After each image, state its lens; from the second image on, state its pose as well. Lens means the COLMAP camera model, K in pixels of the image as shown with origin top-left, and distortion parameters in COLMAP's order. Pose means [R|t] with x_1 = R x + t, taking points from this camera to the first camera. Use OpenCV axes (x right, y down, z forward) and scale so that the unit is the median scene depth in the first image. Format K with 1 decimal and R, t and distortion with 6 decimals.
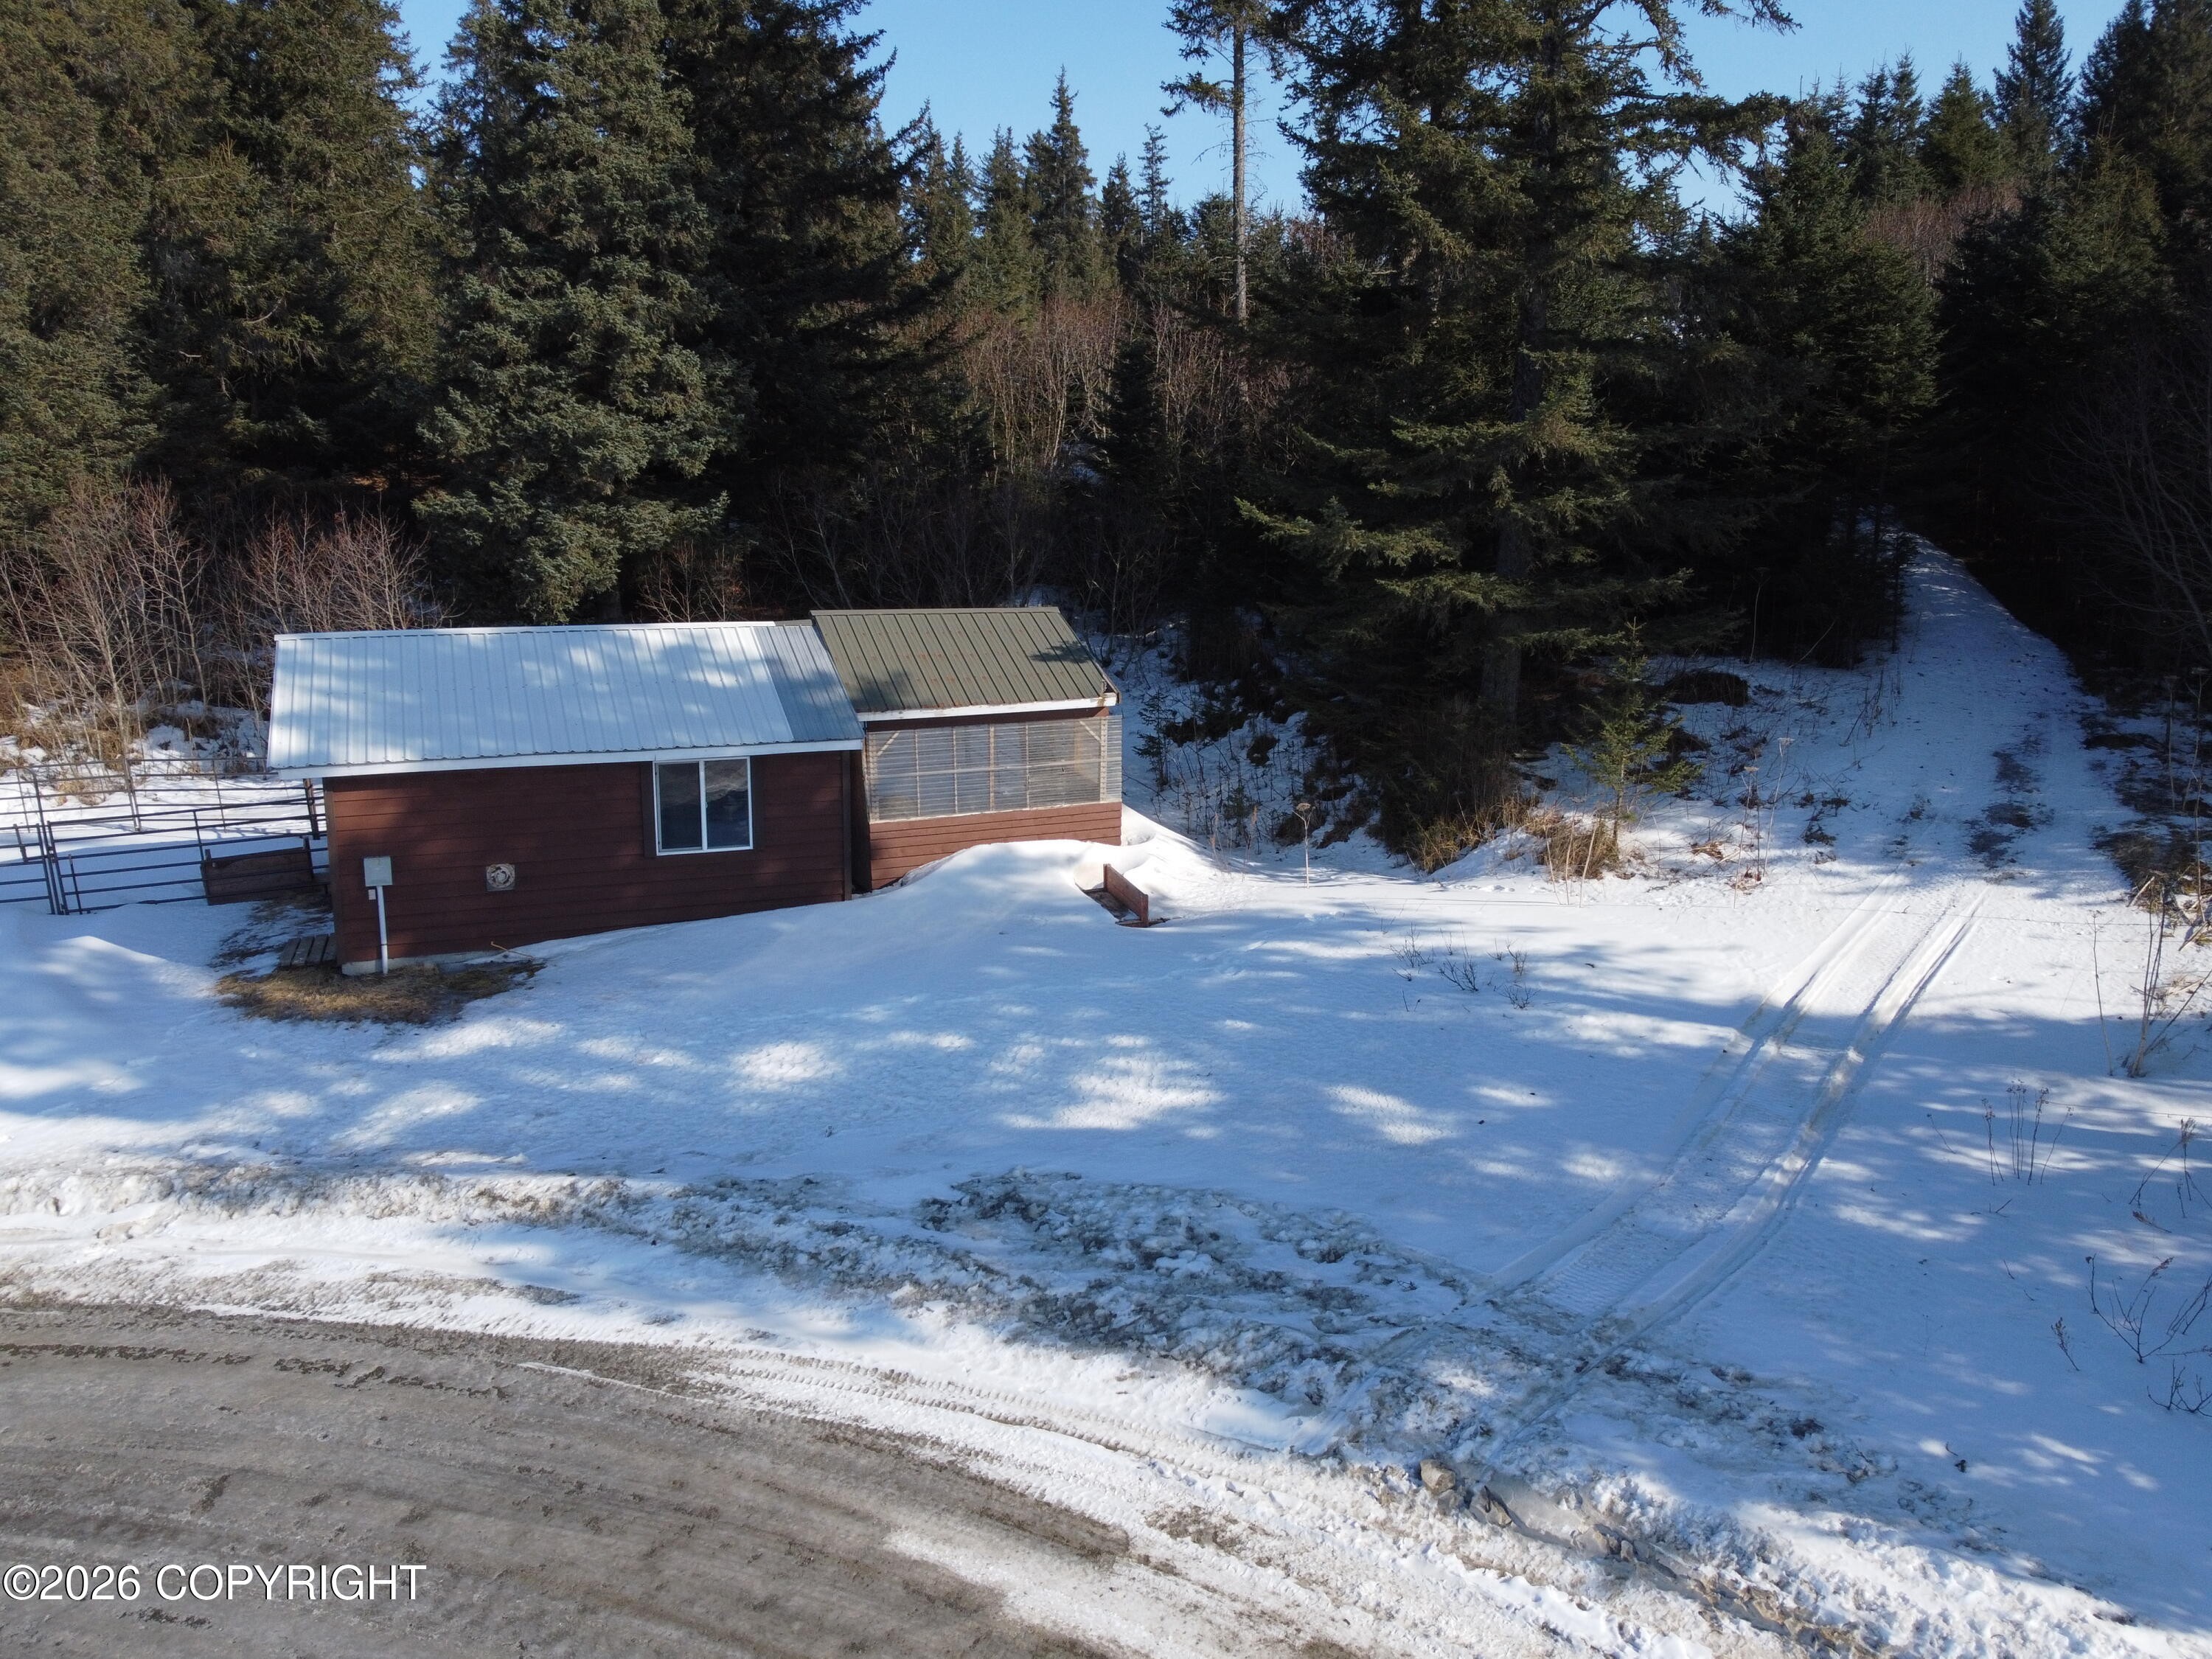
lens RADIAL K [[1824.6, 0, 1100.6], [0, 1824.6, 823.7], [0, 0, 1]] dist [-0.000460, -0.001521]
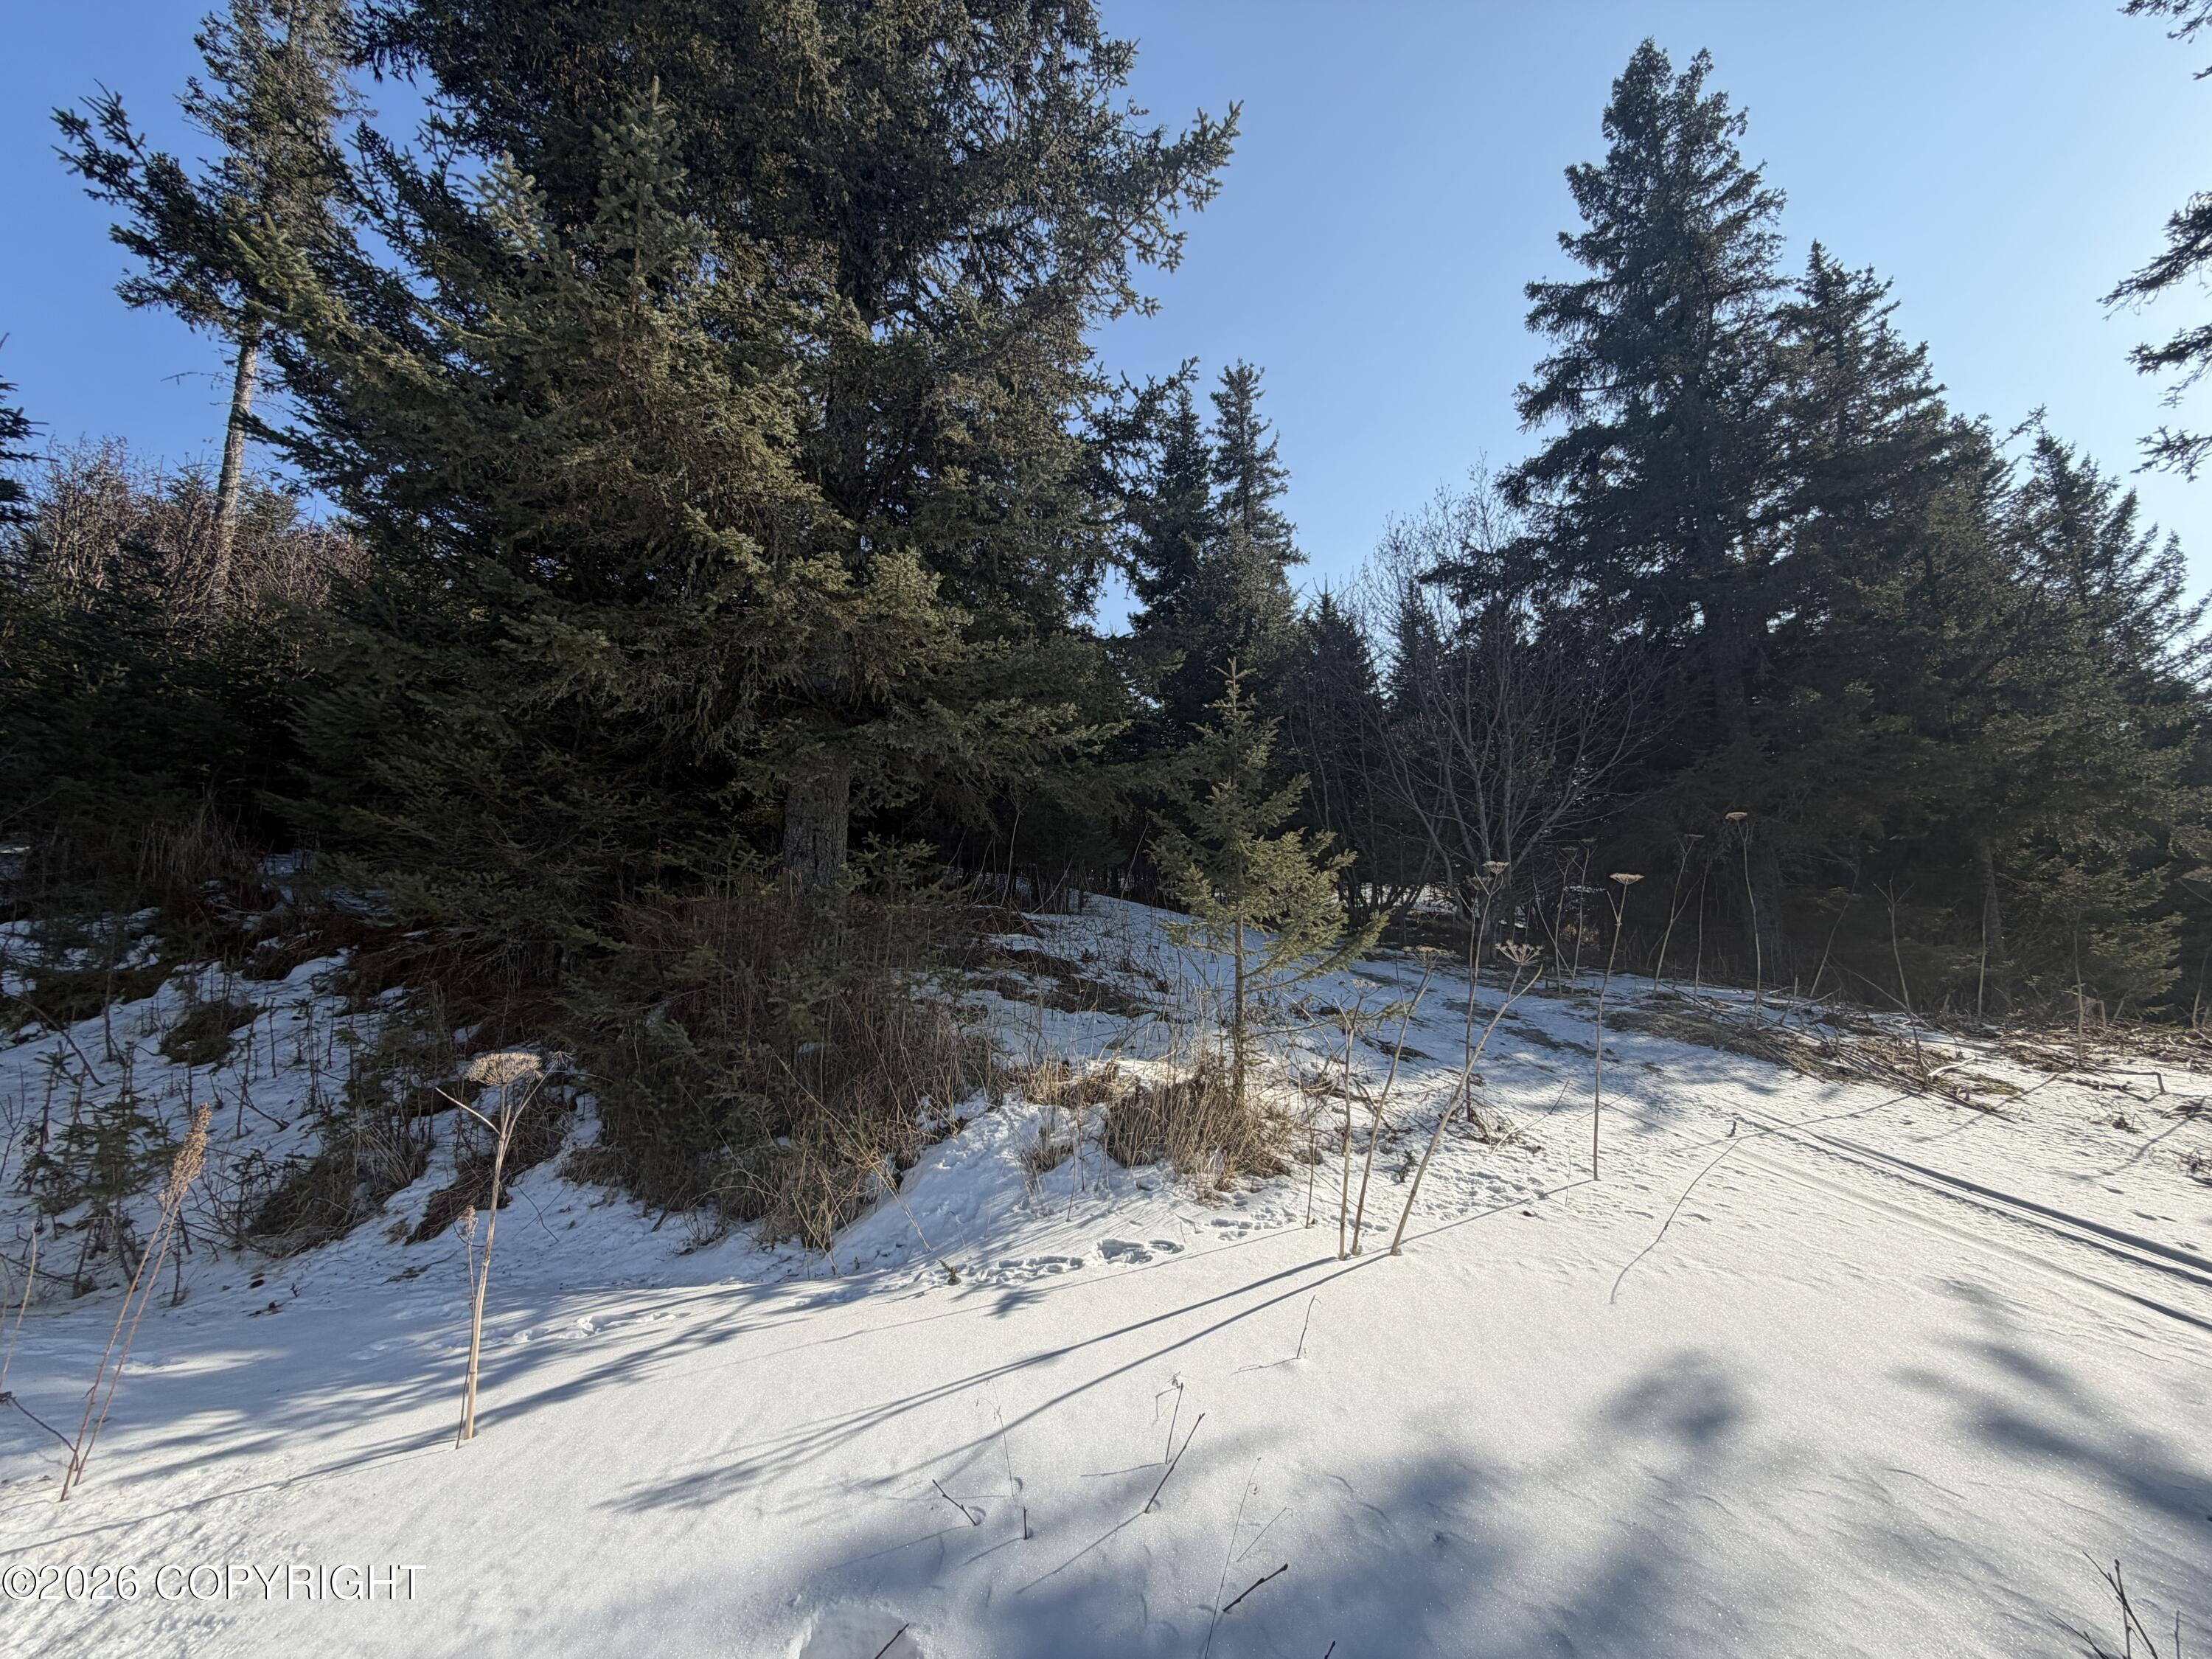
lens RADIAL K [[898.0, 0, 1099.4], [0, 898.0, 826.8], [0, 0, 1]] dist [0.008325, 0.000044]
pose [[0.644180, 0.129722, 0.753793, 0.060047], [0.137934, 0.949653, -0.281305, 0.004263], [-0.752334, 0.285185, 0.593855, 0.755609]]
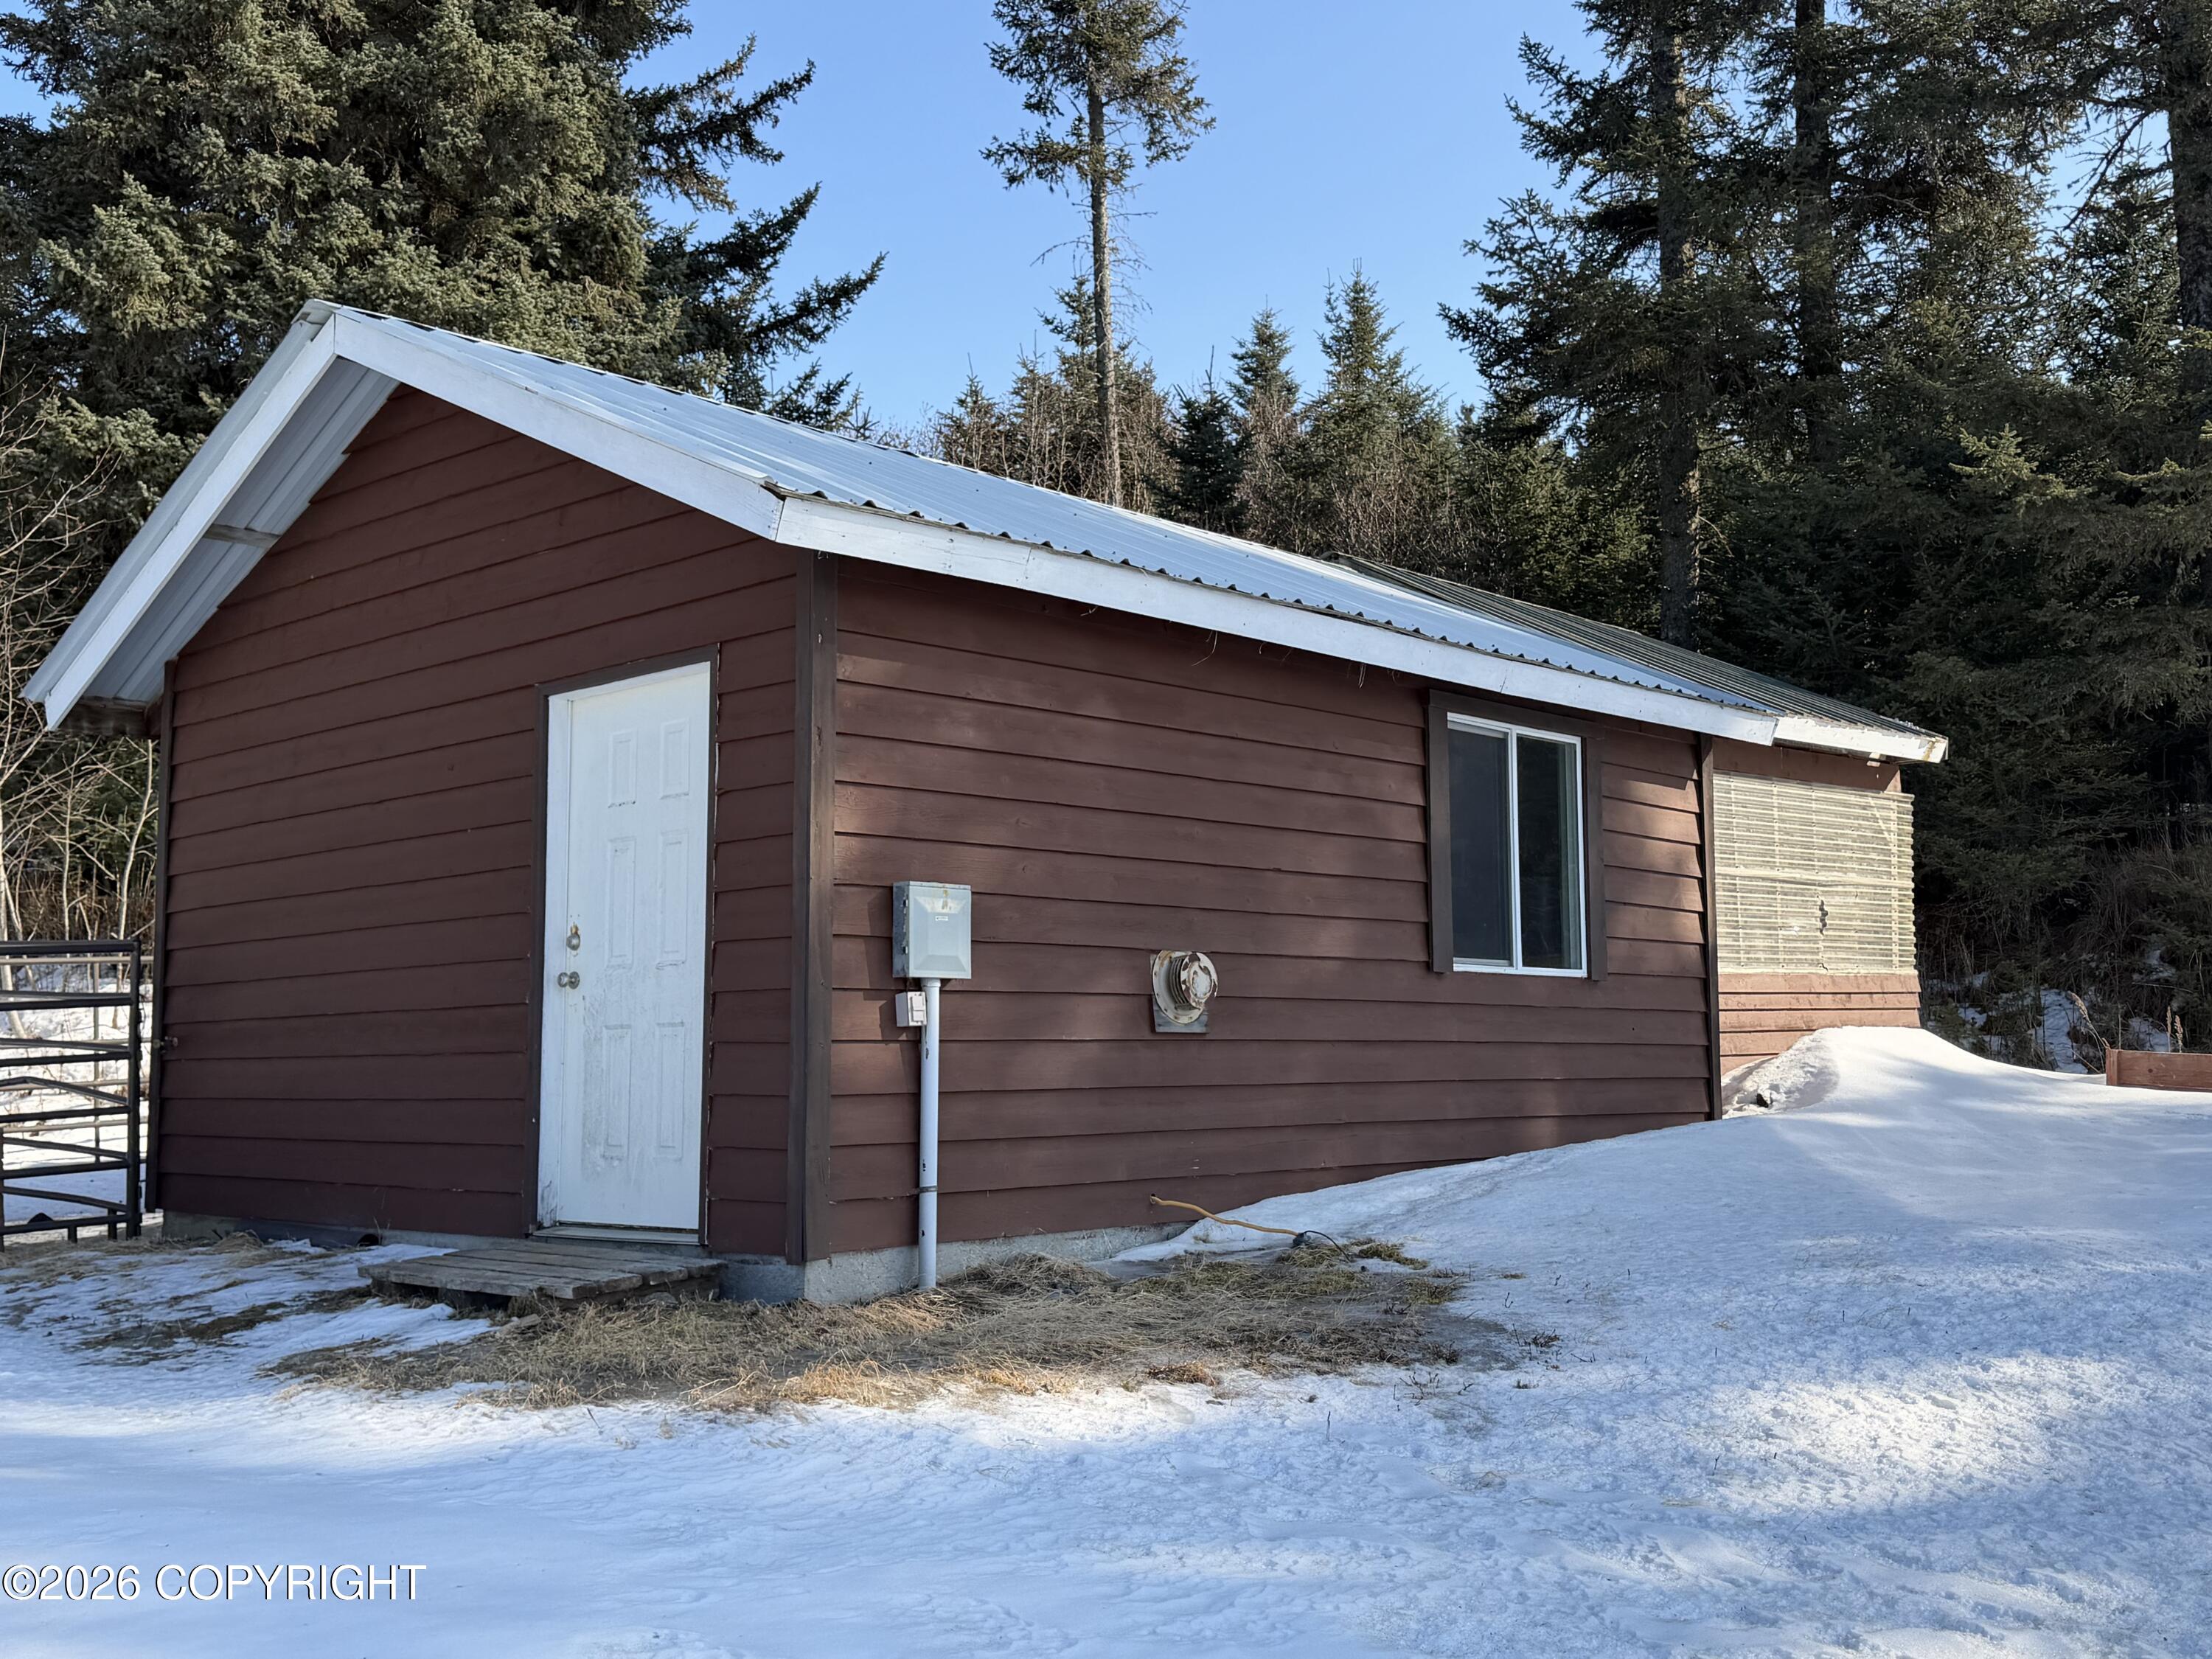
lens RADIAL K [[2288.1, 0, 1109.4], [0, 2288.1, 830.6], [0, 0, 1]] dist [0.064633, -0.013897]
pose [[0.899542, 0.032089, 0.435654, -0.421388], [0.099380, 0.956114, -0.275625, 0.091693], [-0.425379, 0.291232, 0.856876, 0.527558]]
